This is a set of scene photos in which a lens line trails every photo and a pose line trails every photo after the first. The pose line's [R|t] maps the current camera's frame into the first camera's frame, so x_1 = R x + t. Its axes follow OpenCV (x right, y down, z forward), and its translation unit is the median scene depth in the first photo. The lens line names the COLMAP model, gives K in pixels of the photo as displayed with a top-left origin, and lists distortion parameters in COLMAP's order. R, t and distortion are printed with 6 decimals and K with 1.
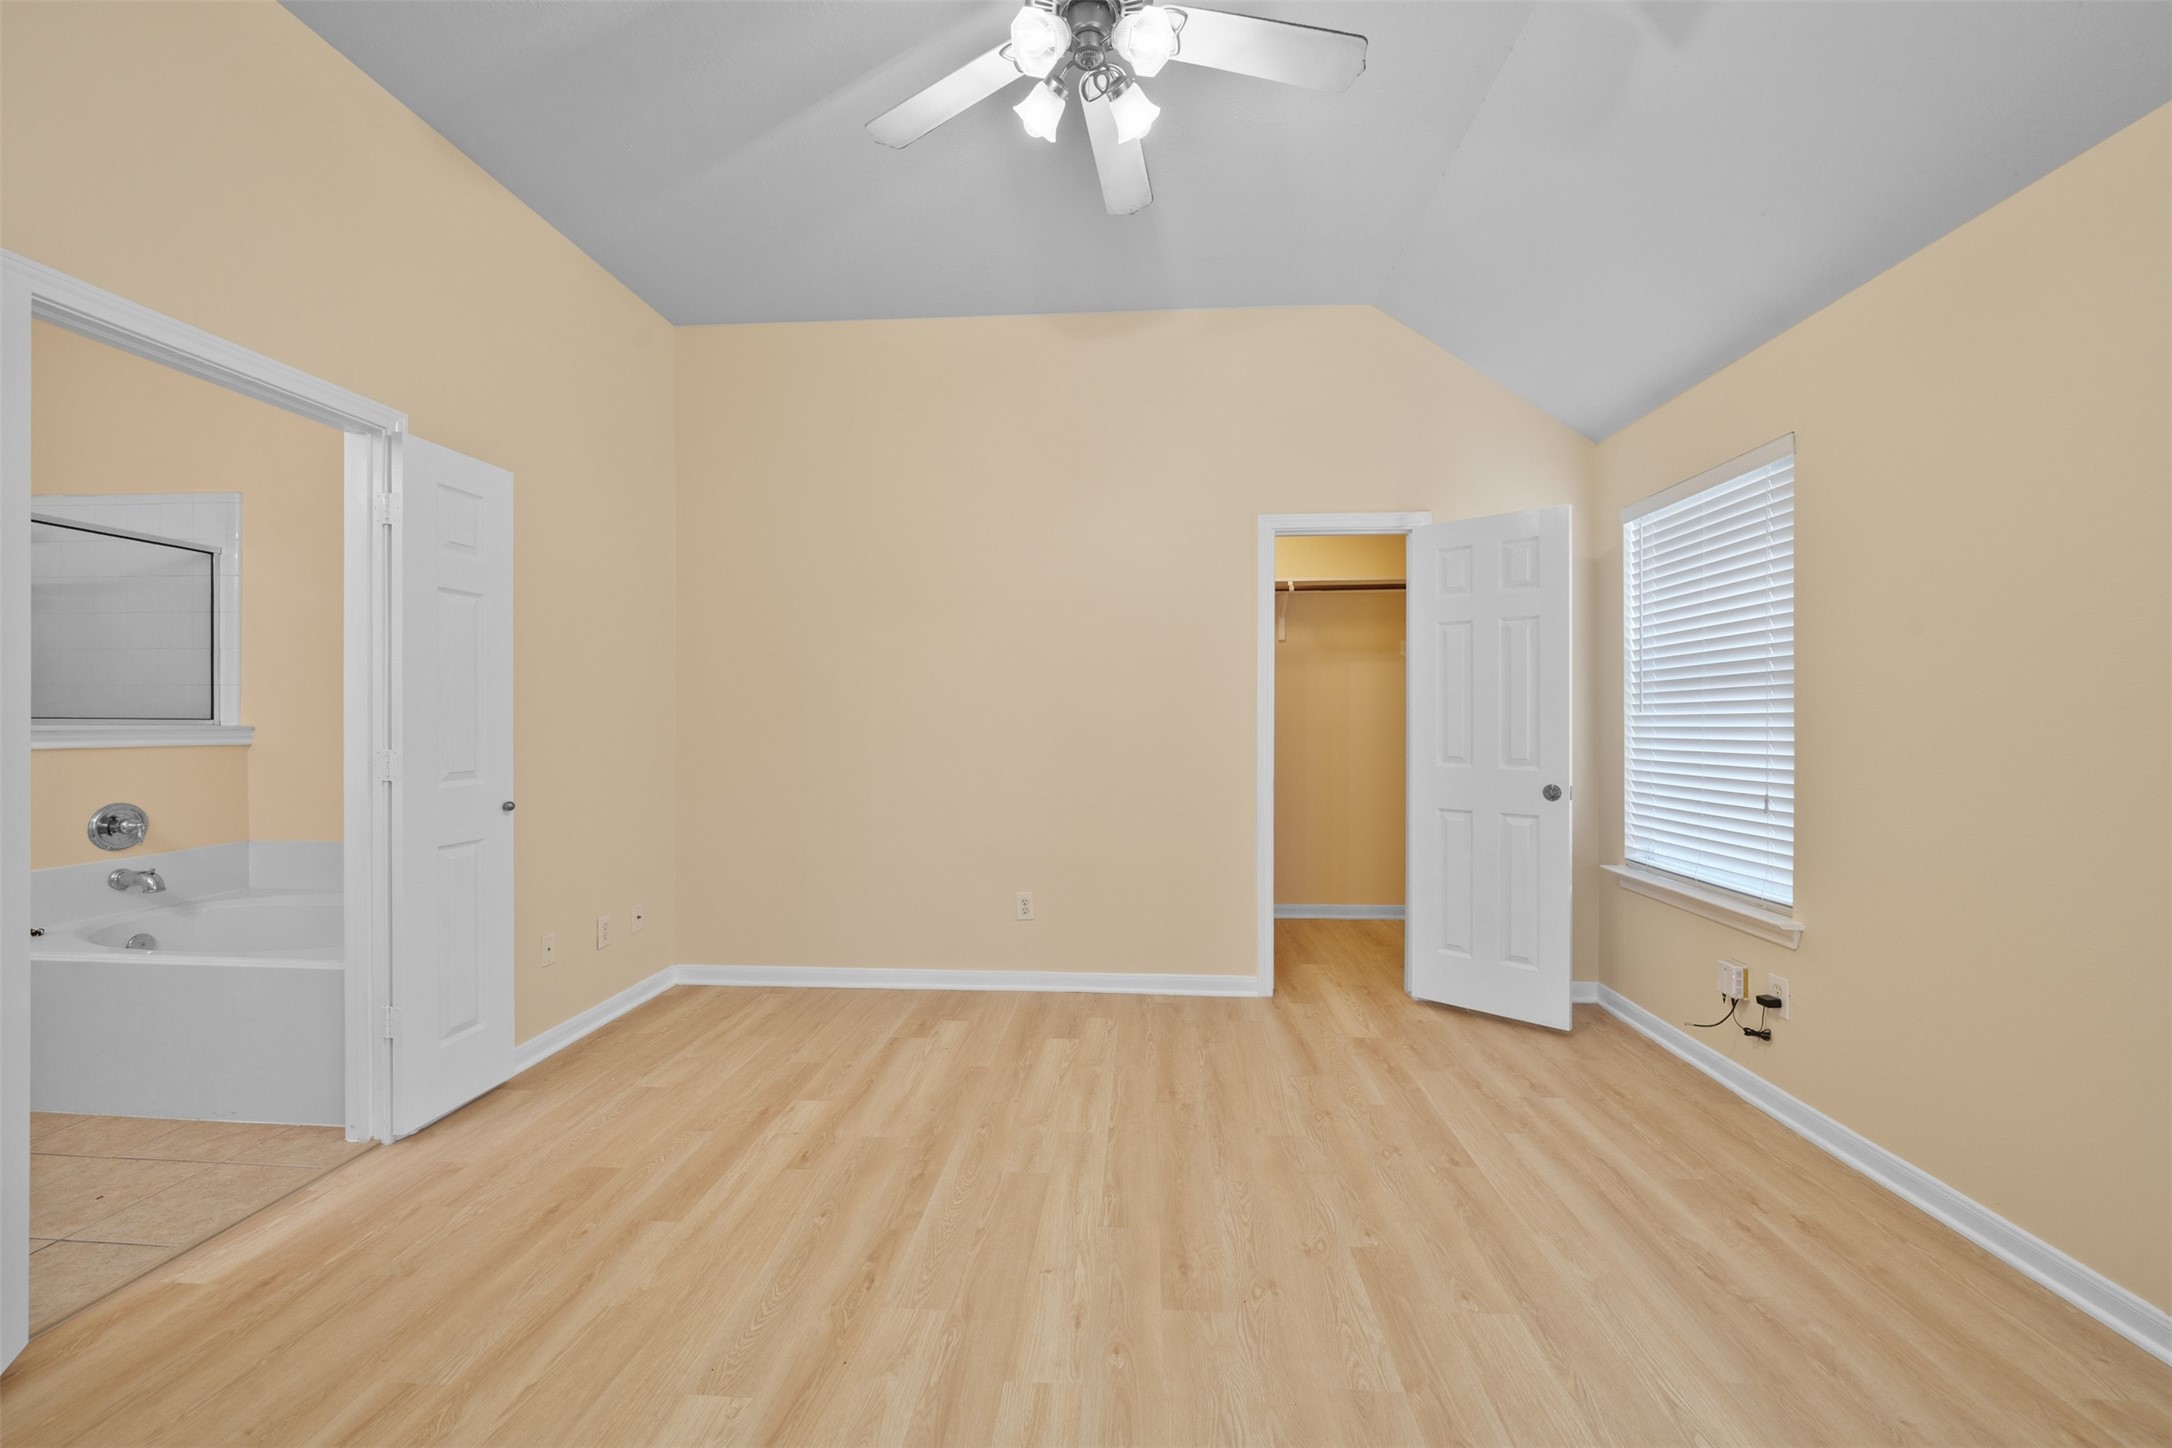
lens RADIAL K [[838.3, 0, 1080.1], [0, 838.3, 725.3], [0, 0, 1]] dist [-0.001518, -0.000471]
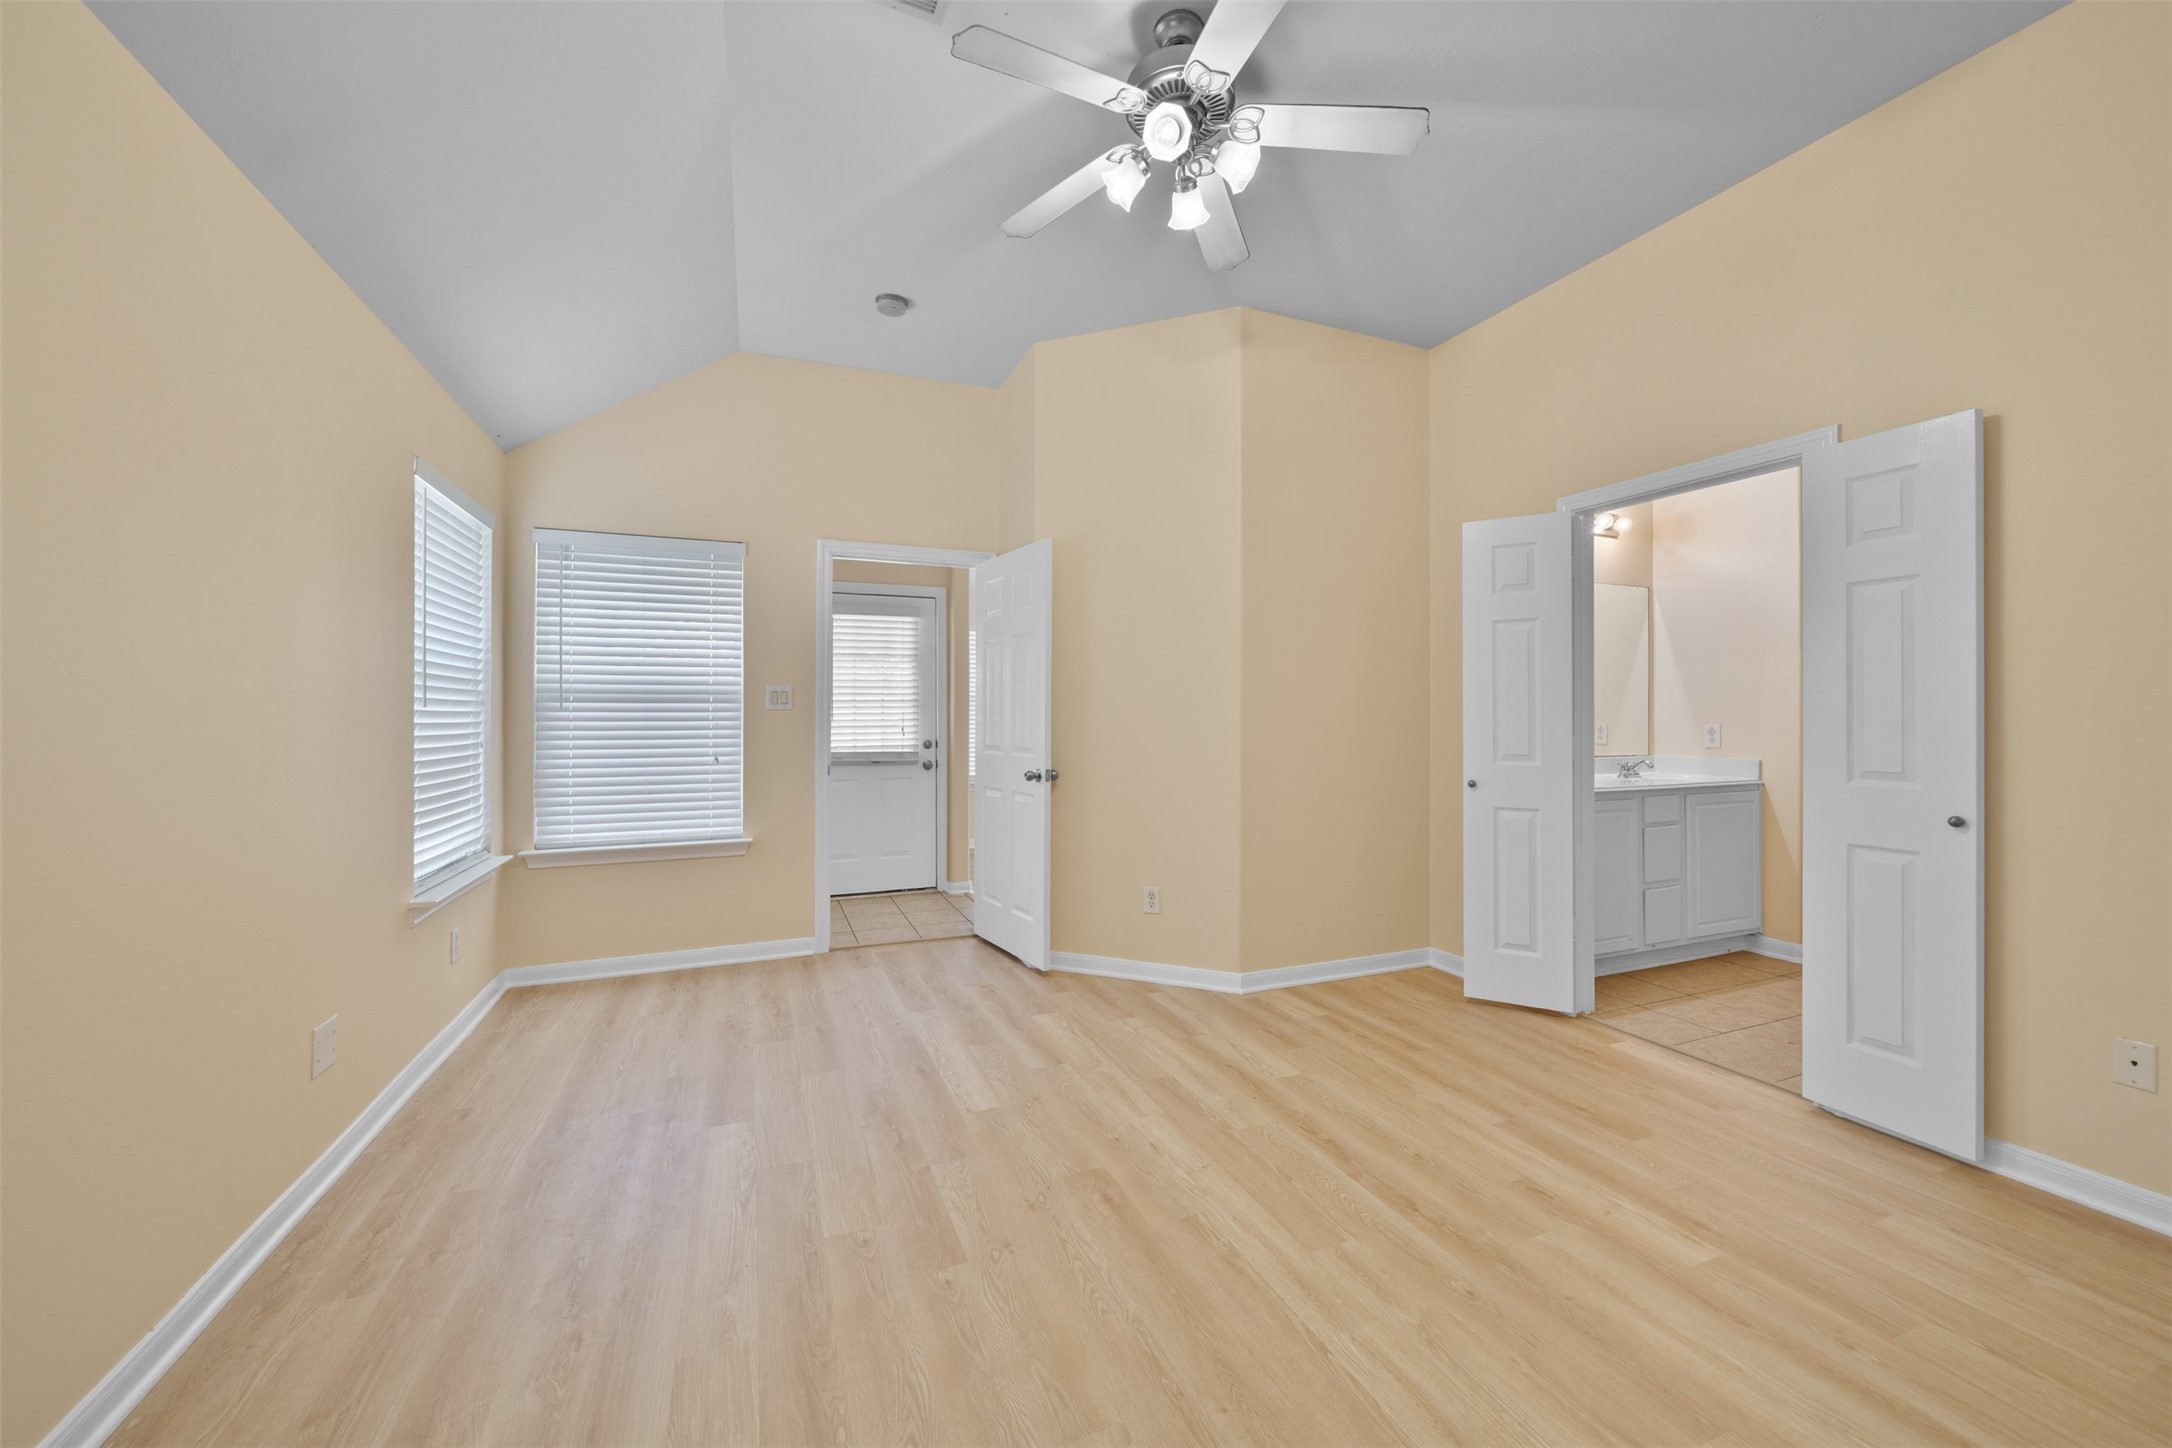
lens RADIAL K [[838.3, 0, 1097.8], [0, 838.3, 712.6], [0, 0, 1]] dist [-0.001518, -0.000471]
pose [[-0.889587, -0.002193, -0.456760, 0.613920], [-0.003544, 0.999992, 0.002101, -0.011889], [0.456751, 0.003488, -0.889588, 1.875835]]
